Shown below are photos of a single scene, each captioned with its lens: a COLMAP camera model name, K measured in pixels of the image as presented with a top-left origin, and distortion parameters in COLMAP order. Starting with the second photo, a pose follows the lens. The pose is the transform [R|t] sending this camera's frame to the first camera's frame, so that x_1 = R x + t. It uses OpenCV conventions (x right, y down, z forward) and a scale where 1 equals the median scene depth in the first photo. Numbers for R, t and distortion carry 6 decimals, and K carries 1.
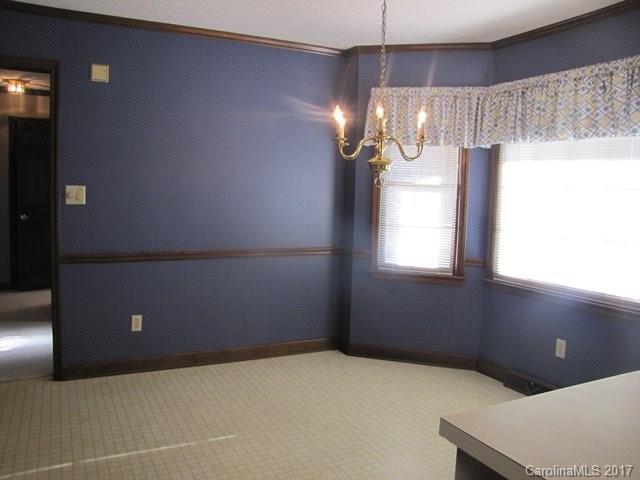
lens RADIAL K [[552.6, 0, 321.9], [0, 552.6, 240.1], [0, 0, 1]] dist [-0.117338, 0.056761]
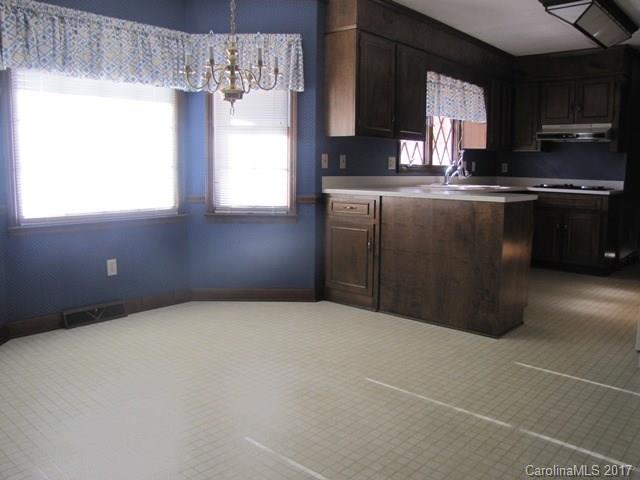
lens RADIAL K [[552.6, 0, 324.0], [0, 552.6, 240.5], [0, 0, 1]] dist [-0.117338, 0.056761]
pose [[-0.385719, -0.157369, 0.909096, -0.779838], [0.060532, 0.978906, 0.195137, -0.050677], [-0.920629, 0.130298, -0.368056, 1.035383]]
